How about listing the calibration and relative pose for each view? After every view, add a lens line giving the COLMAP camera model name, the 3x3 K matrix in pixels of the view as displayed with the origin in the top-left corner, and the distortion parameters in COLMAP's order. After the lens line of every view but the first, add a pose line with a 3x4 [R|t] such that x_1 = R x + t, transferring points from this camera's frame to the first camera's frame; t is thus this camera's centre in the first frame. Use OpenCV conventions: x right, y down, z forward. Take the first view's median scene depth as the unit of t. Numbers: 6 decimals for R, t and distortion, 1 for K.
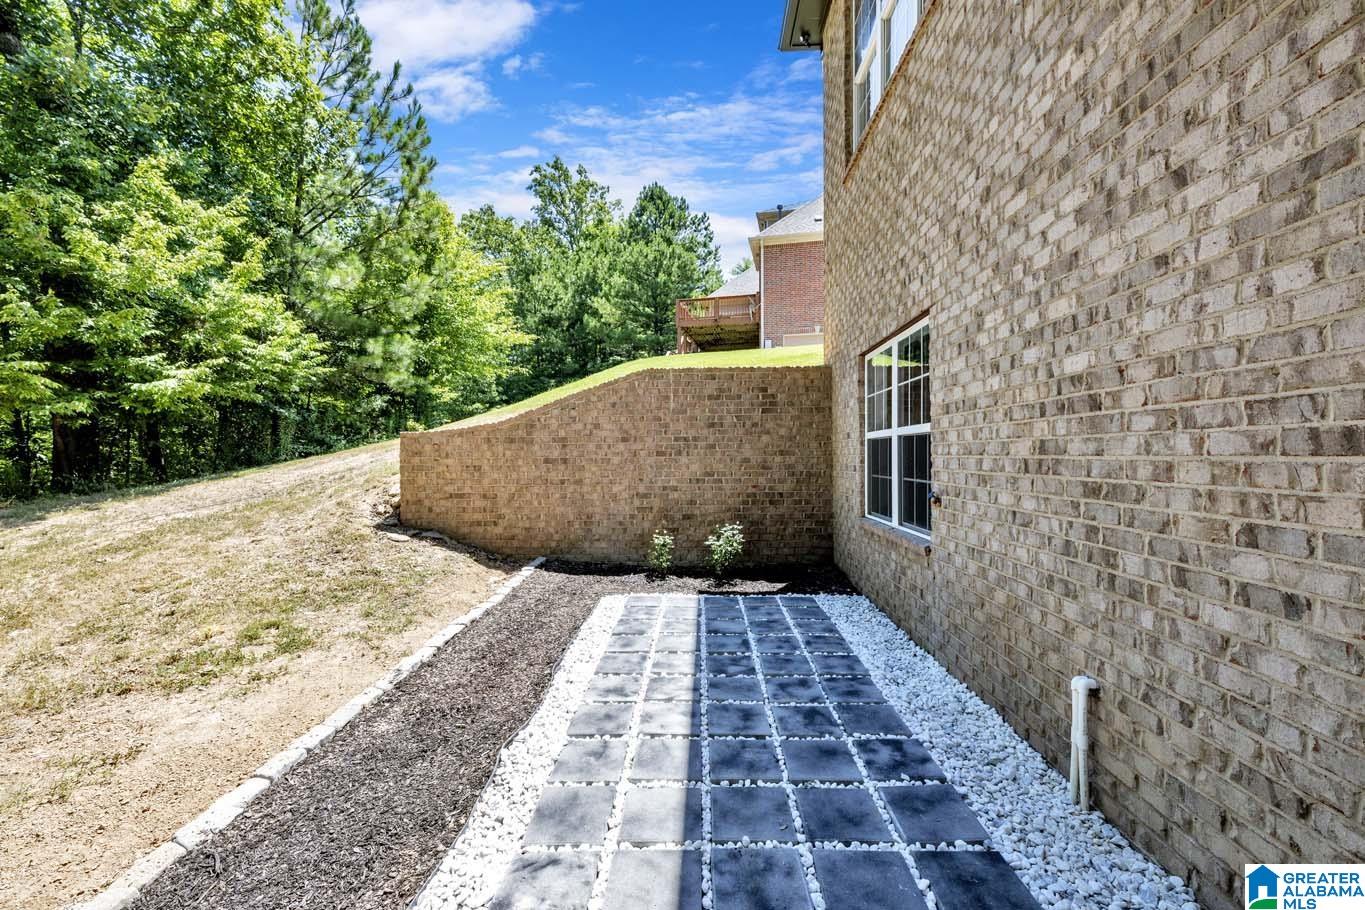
lens RADIAL K [[539.3, 0, 680.7], [0, 539.3, 457.8], [0, 0, 1]] dist [0.000661, 0.000036]
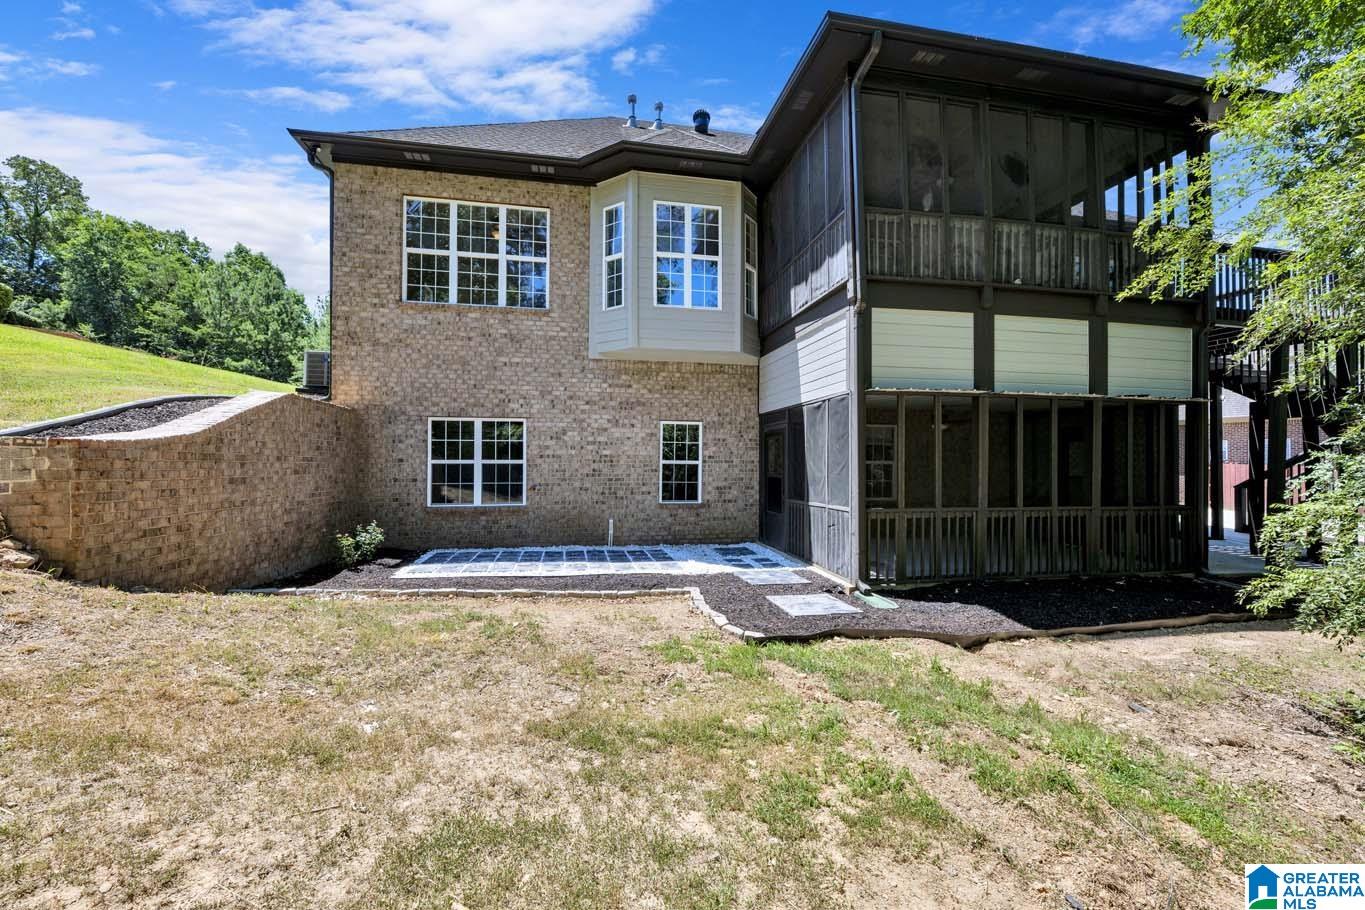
lens RADIAL K [[539.3, 0, 681.1], [0, 539.3, 461.4], [0, 0, 1]] dist [0.000661, 0.000036]
pose [[-0.240451, 0.013547, 0.970567, -3.751482], [0.003862, 0.999908, -0.013000, -0.034425], [-0.970654, 0.000622, -0.240481, 1.441631]]
